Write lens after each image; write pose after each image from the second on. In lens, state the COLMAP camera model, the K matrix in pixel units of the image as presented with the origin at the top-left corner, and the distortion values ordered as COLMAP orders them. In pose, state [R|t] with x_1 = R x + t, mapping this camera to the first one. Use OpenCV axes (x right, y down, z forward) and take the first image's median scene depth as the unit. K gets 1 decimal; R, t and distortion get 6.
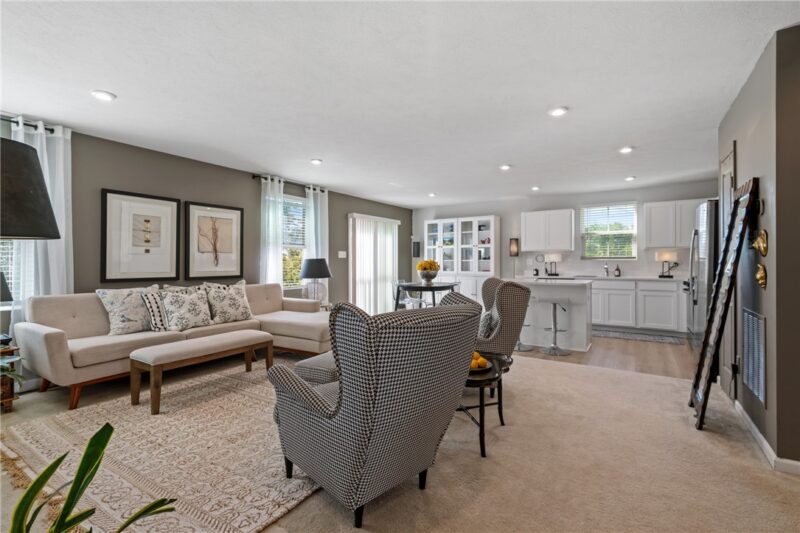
lens RADIAL K [[365.0, 0, 397.0], [0, 365.0, 260.3], [0, 0, 1]] dist [0.000070, -0.000183]
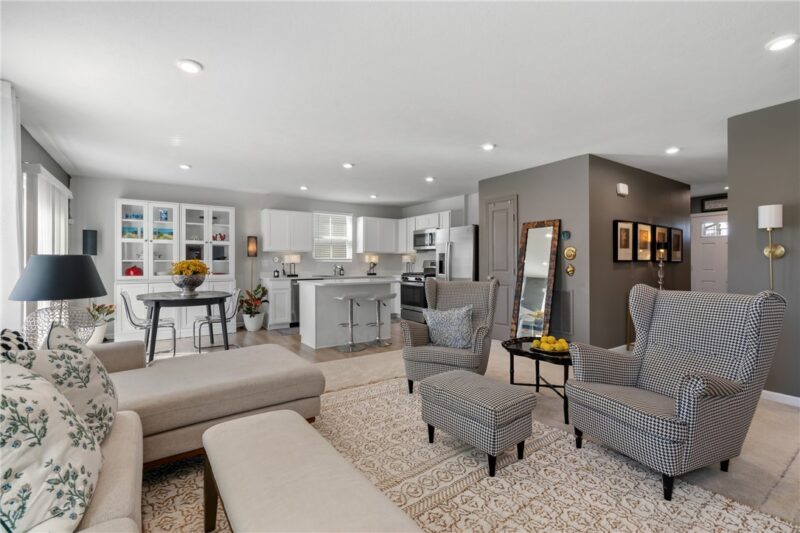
lens RADIAL K [[365.0, 0, 397.0], [0, 365.0, 260.3], [0, 0, 1]] dist [0.000070, -0.000183]
pose [[0.396895, 0.006036, 0.917844, -0.363457], [-0.004851, 0.999978, -0.004479, 0.000468], [-0.917851, -0.002675, 0.396916, 0.331897]]
